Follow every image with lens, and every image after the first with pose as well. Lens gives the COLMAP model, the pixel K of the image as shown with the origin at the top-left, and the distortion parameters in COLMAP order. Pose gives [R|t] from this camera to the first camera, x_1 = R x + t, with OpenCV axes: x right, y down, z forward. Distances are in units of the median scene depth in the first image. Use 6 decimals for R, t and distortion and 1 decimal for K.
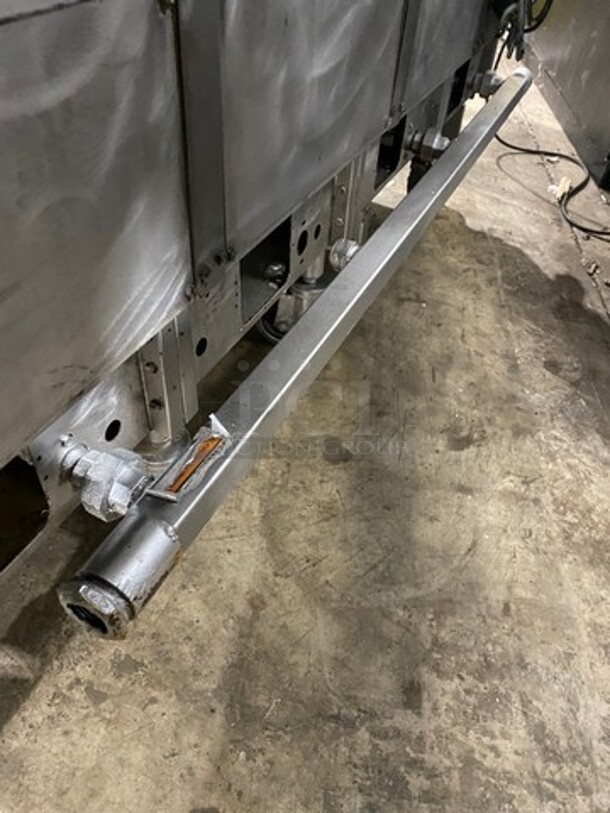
lens RADIAL K [[614.6, 0, 304.9], [0, 614.6, 409.3], [0, 0, 1]] dist [0.031025, -0.032699]
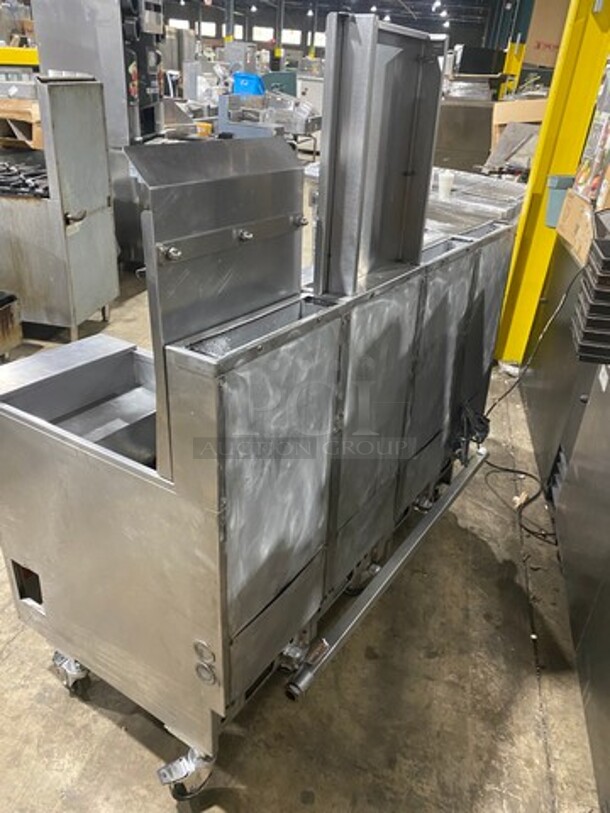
lens RADIAL K [[614.6, 0, 312.2], [0, 614.6, 399.8], [0, 0, 1]] dist [0.031025, -0.032699]
pose [[0.991069, 0.042839, -0.126280, 0.077317], [-0.078834, 0.952006, -0.295752, -0.116330], [0.107550, 0.303066, 0.946881, -1.285250]]
